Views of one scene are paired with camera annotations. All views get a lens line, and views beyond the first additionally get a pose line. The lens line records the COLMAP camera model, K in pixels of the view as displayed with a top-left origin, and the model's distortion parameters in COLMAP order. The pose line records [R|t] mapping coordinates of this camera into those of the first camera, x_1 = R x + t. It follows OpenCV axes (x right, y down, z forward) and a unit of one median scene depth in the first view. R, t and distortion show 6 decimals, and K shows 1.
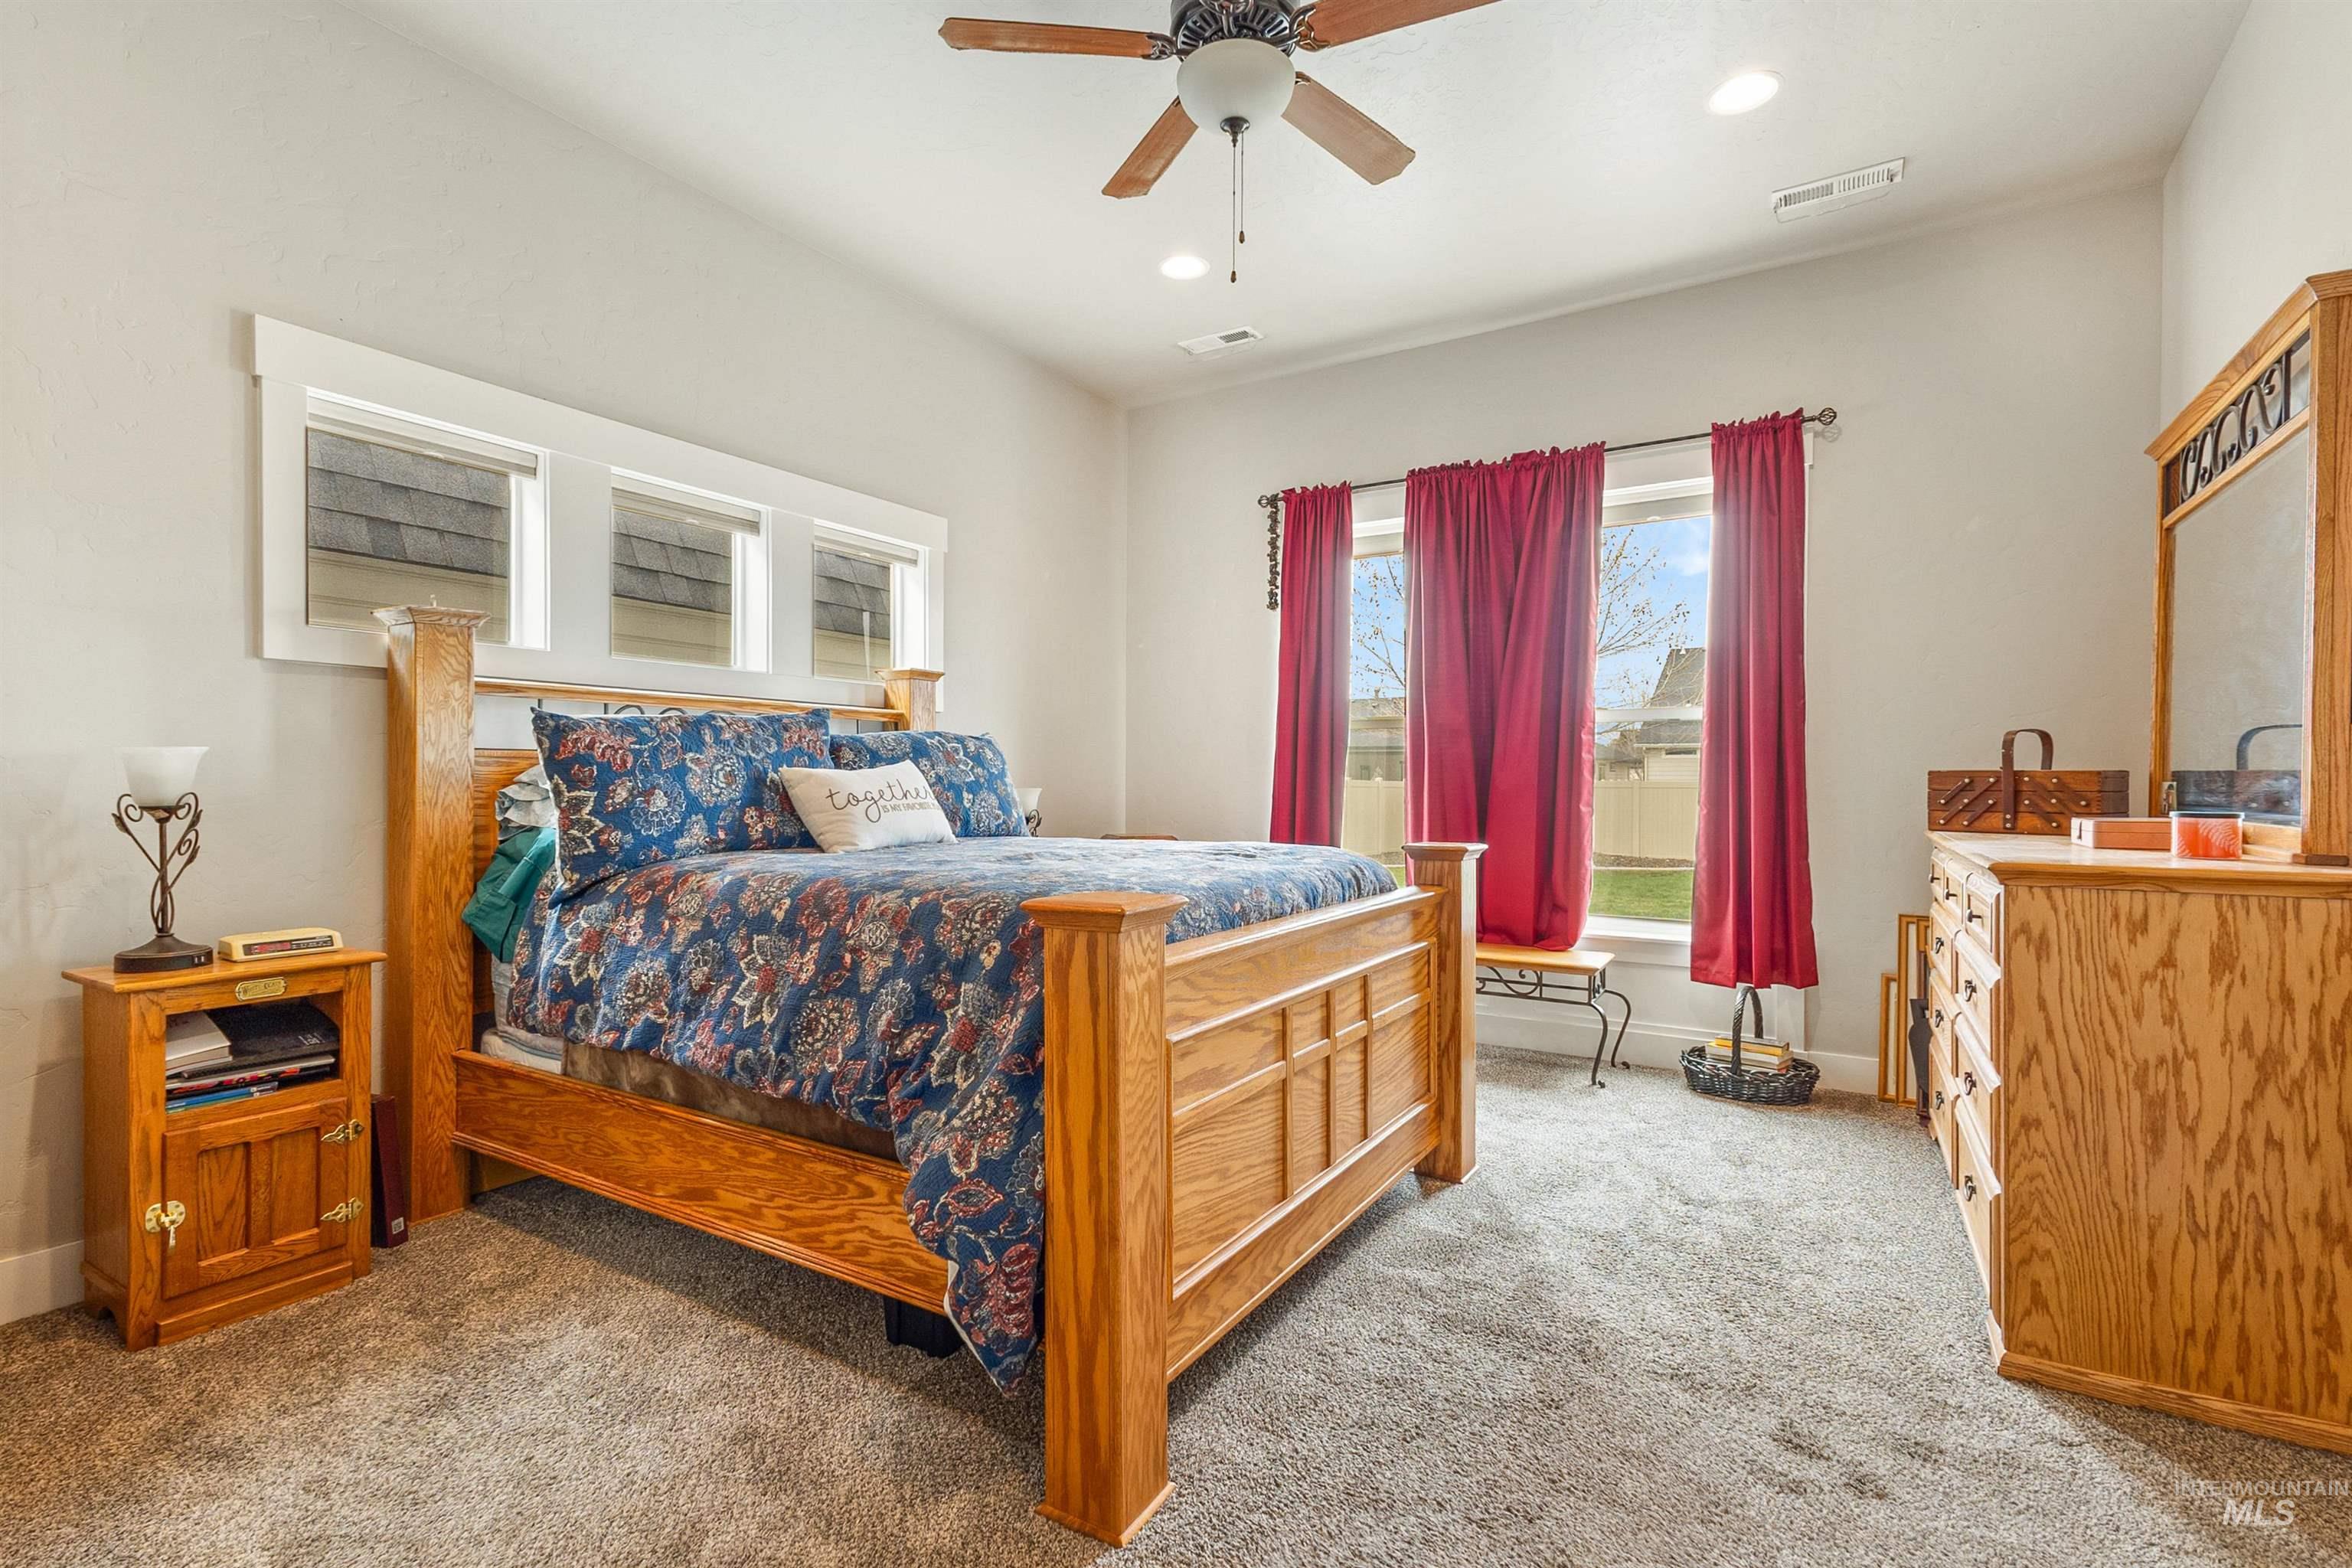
lens RADIAL K [[1086.0, 0, 1173.7], [0, 1086.0, 797.4], [0, 0, 1]] dist [0.011601, -0.001708]
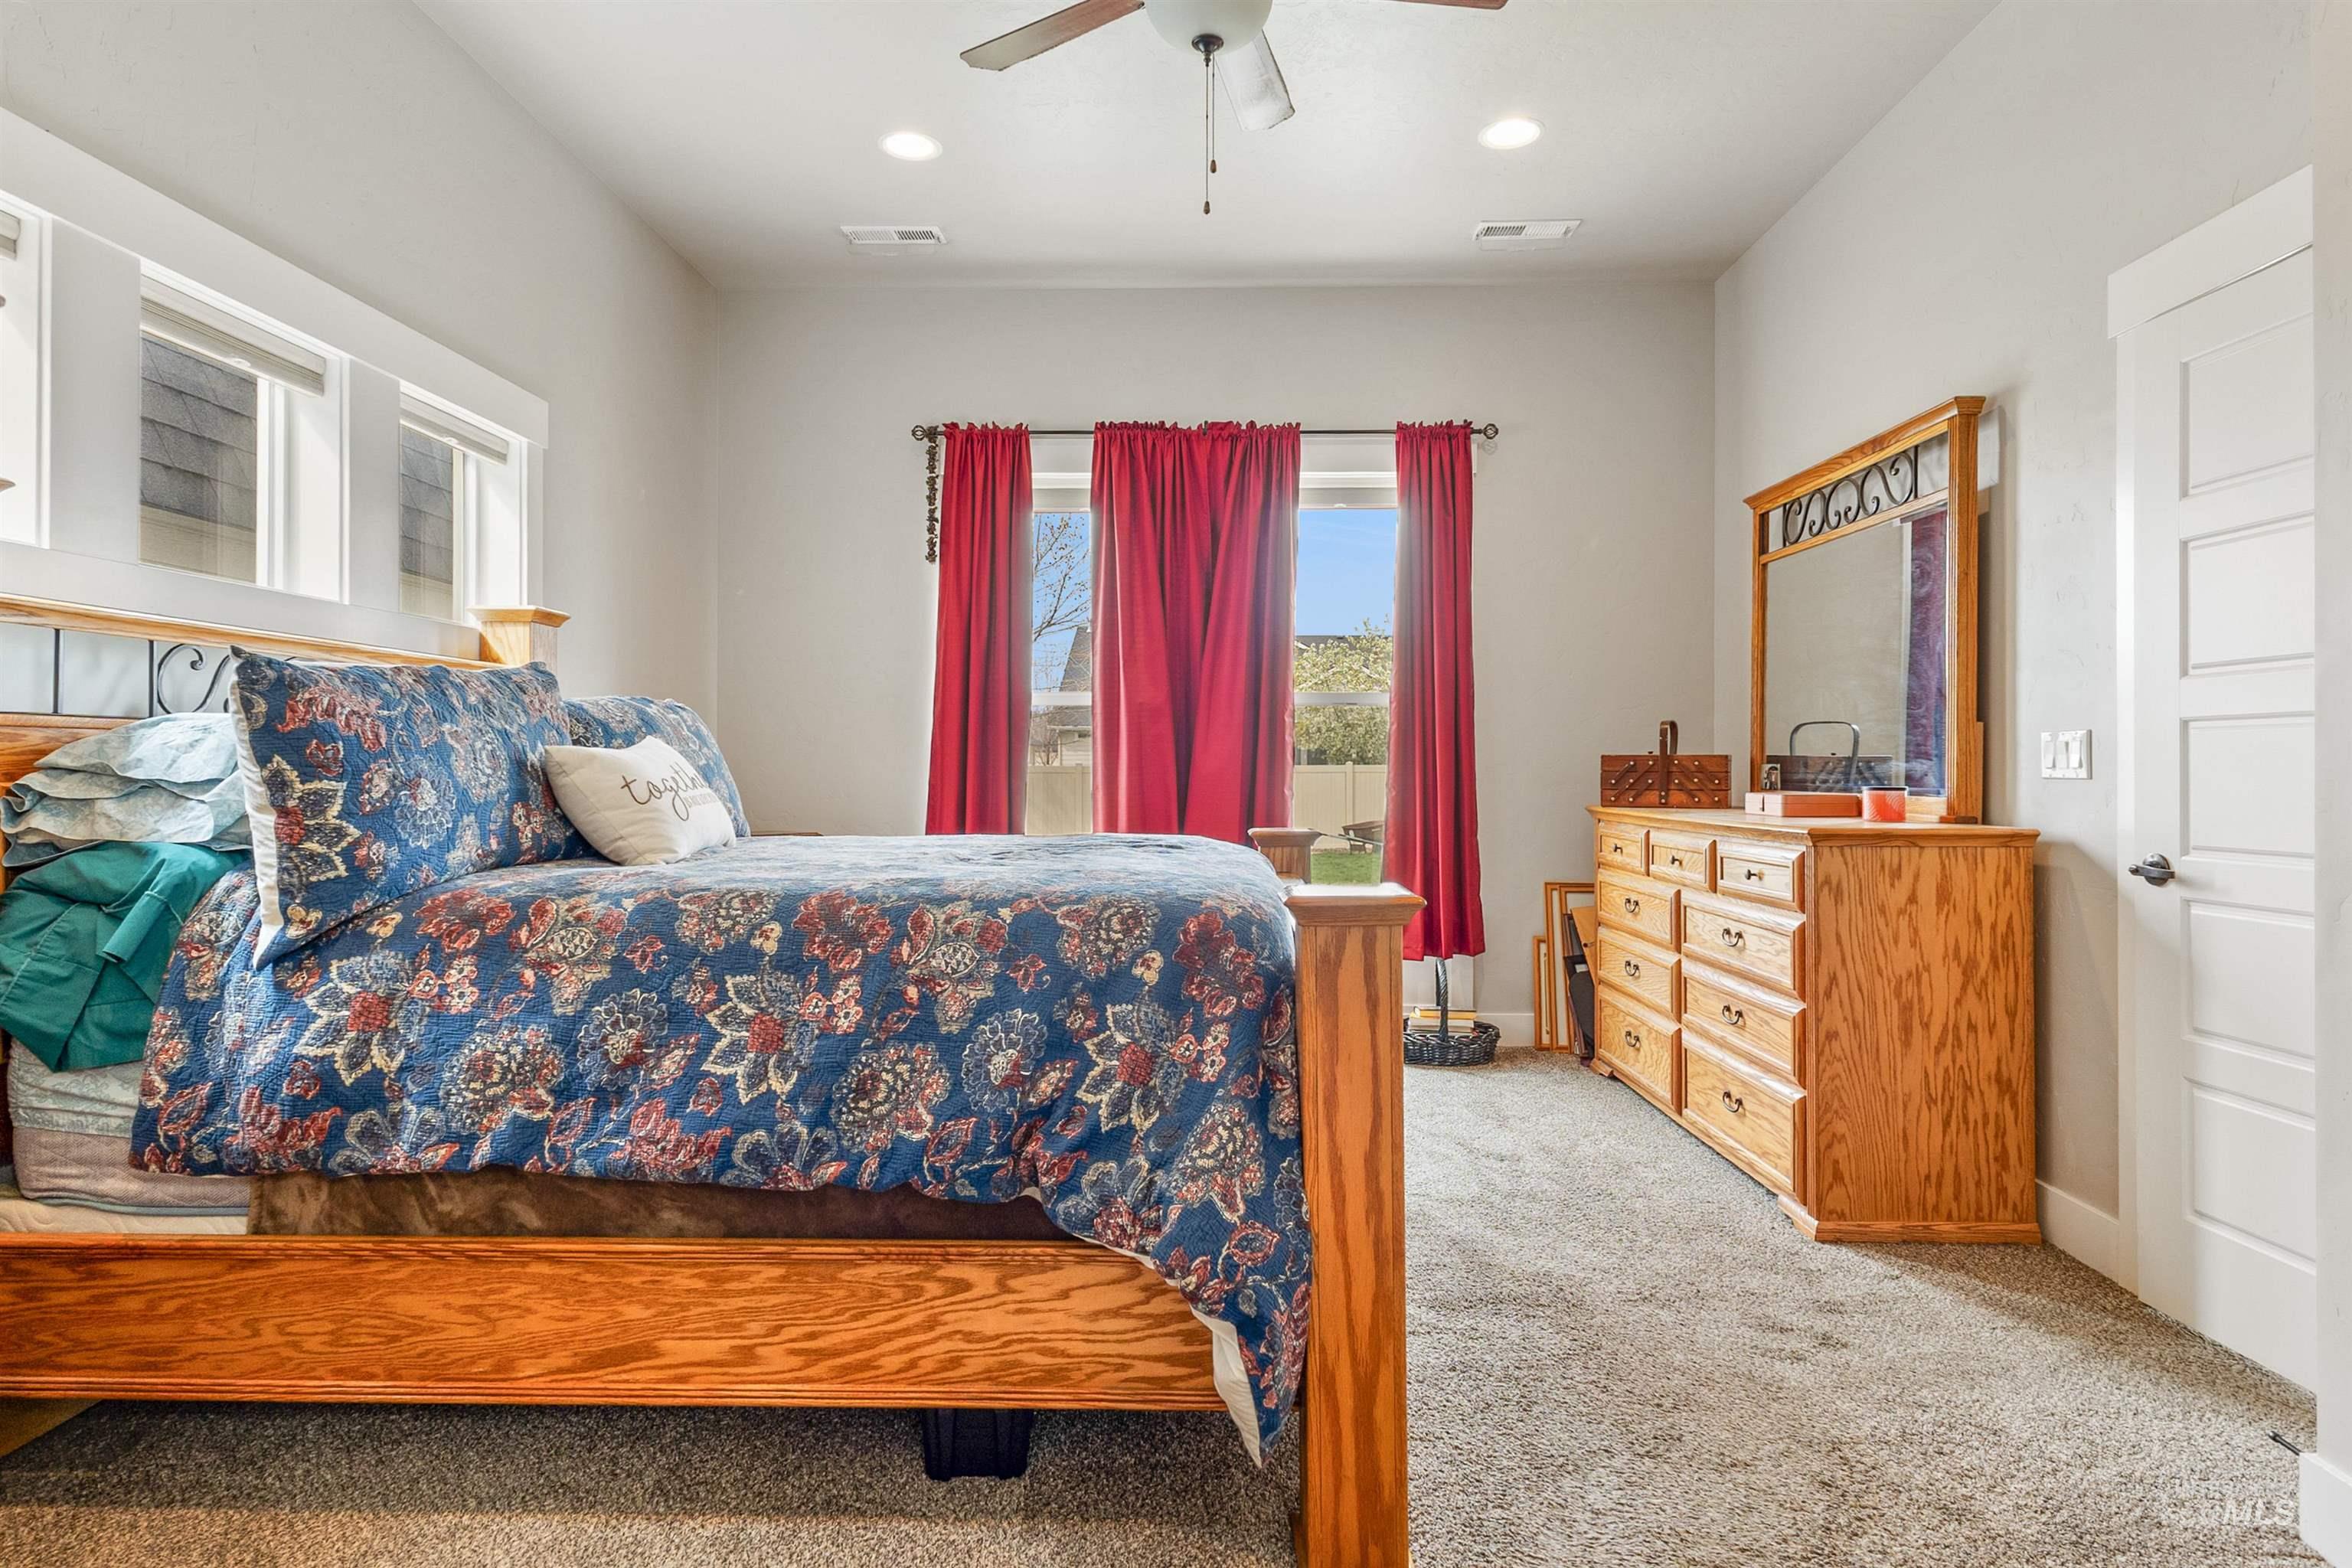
lens RADIAL K [[1273.7, 0, 1180.7], [0, 1273.7, 773.0], [0, 0, 1]] dist [0.008402, -0.000154]
pose [[0.858621, -0.004718, 0.512589, -0.523881], [0.009345, 0.999936, -0.006449, -0.000871], [-0.512526, 0.010327, 0.858610, 0.104741]]
